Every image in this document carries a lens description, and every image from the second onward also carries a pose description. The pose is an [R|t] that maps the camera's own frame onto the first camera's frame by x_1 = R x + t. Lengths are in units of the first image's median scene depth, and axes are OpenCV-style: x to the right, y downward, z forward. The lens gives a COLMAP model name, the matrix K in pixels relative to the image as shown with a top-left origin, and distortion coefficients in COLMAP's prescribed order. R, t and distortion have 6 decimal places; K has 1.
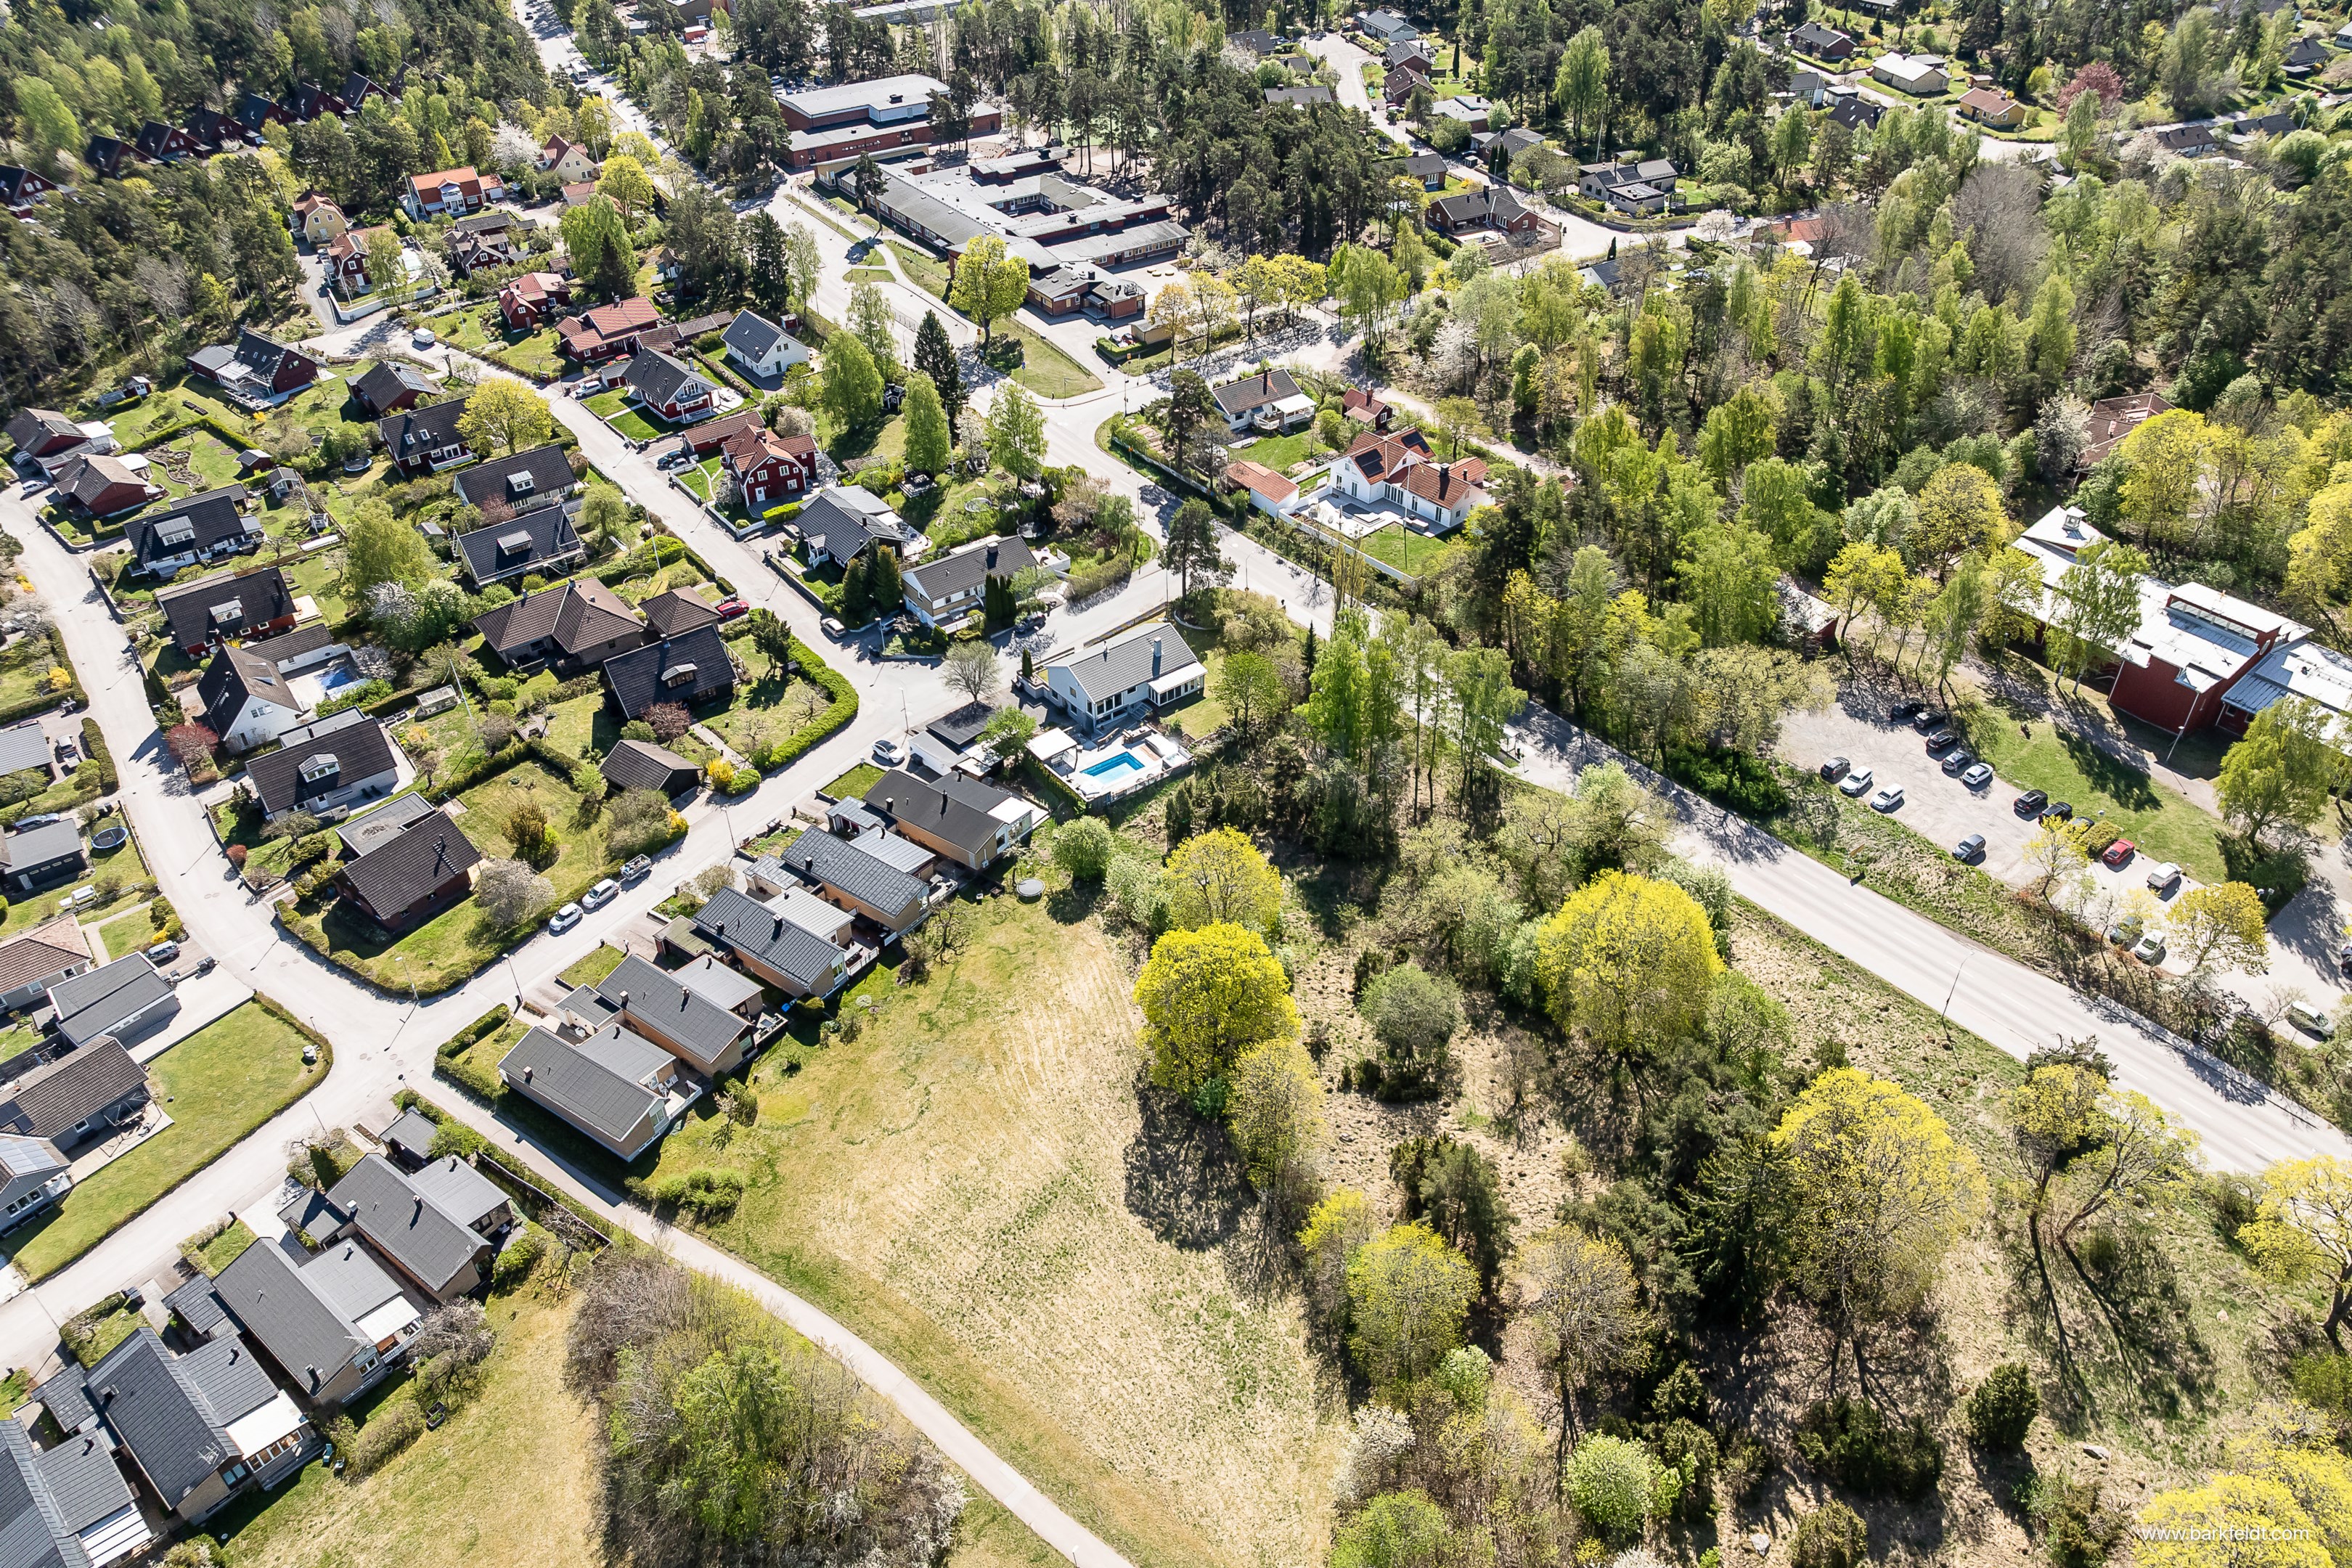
lens RADIAL K [[1661.7, 0, 1176.0], [0, 1661.7, 784.0], [0, 0, 1]] dist [-0.042291, -0.000096]
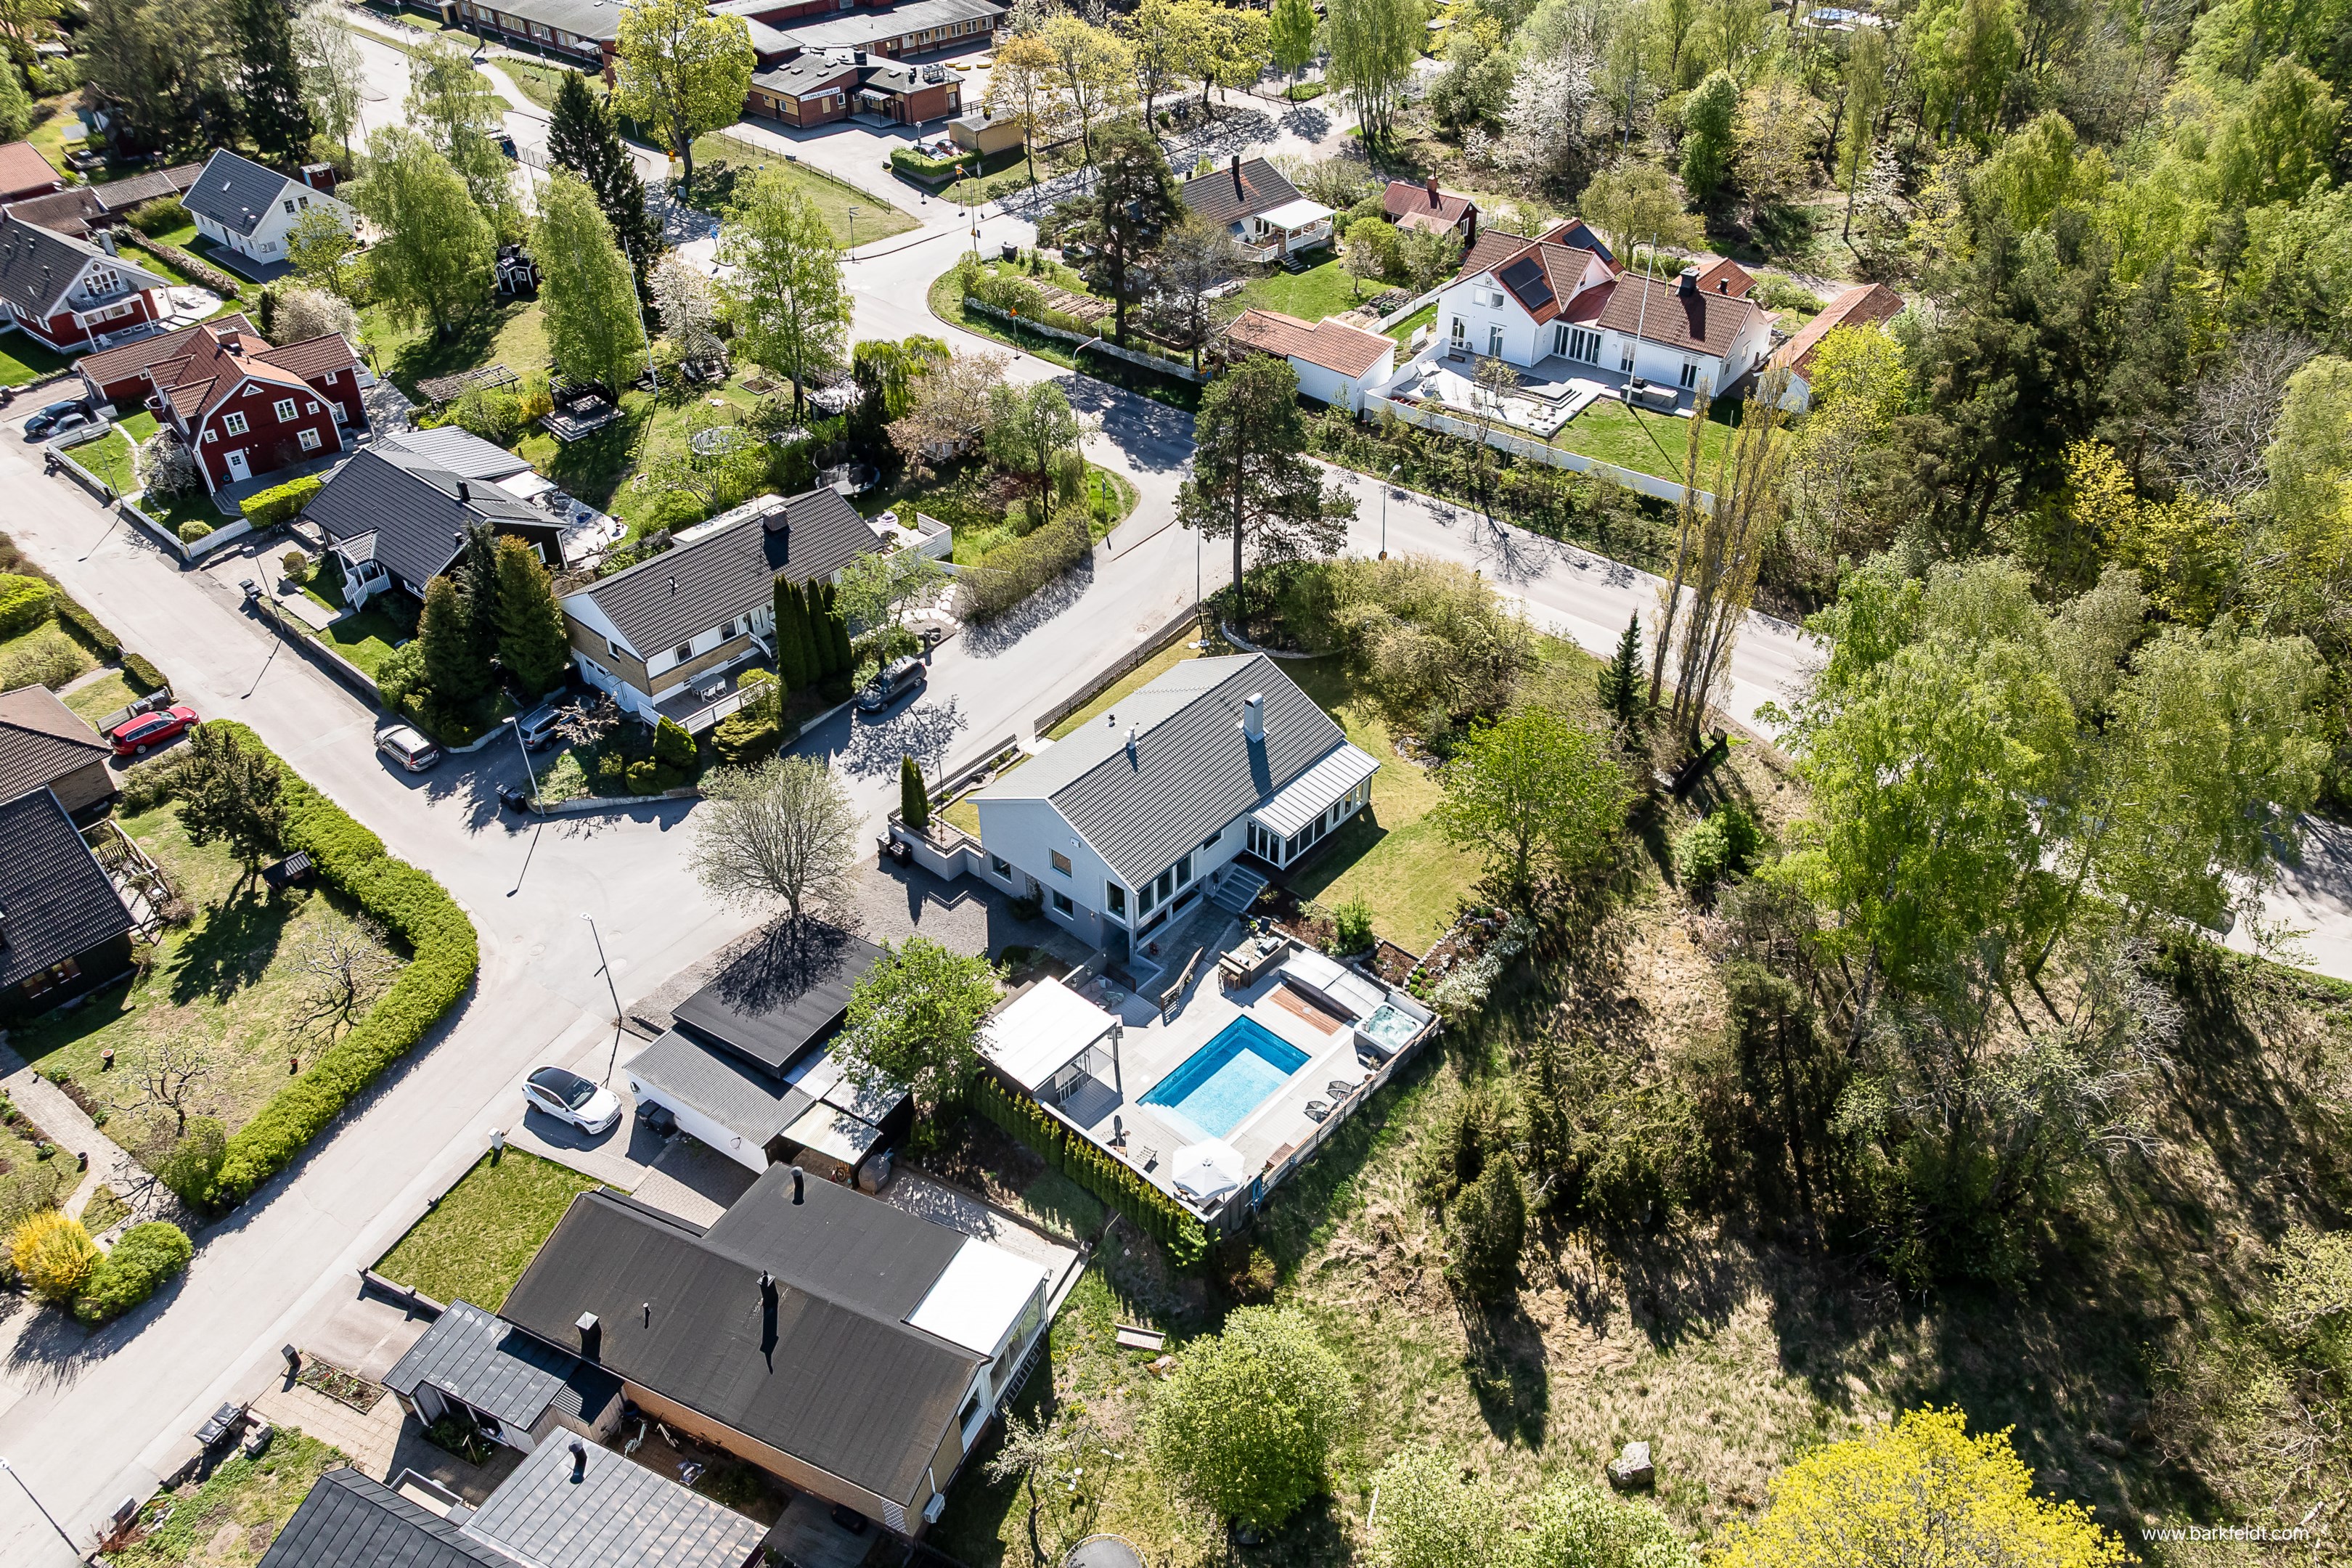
lens RADIAL K [[1661.7, 0, 1176.0], [0, 1661.7, 784.0], [0, 0, 1]] dist [-0.042291, -0.000096]
pose [[0.980568, -0.117672, 0.156972, -0.080571], [0.117692, 0.993008, 0.009197, -0.063534], [-0.156957, 0.009456, 0.987560, 0.539610]]
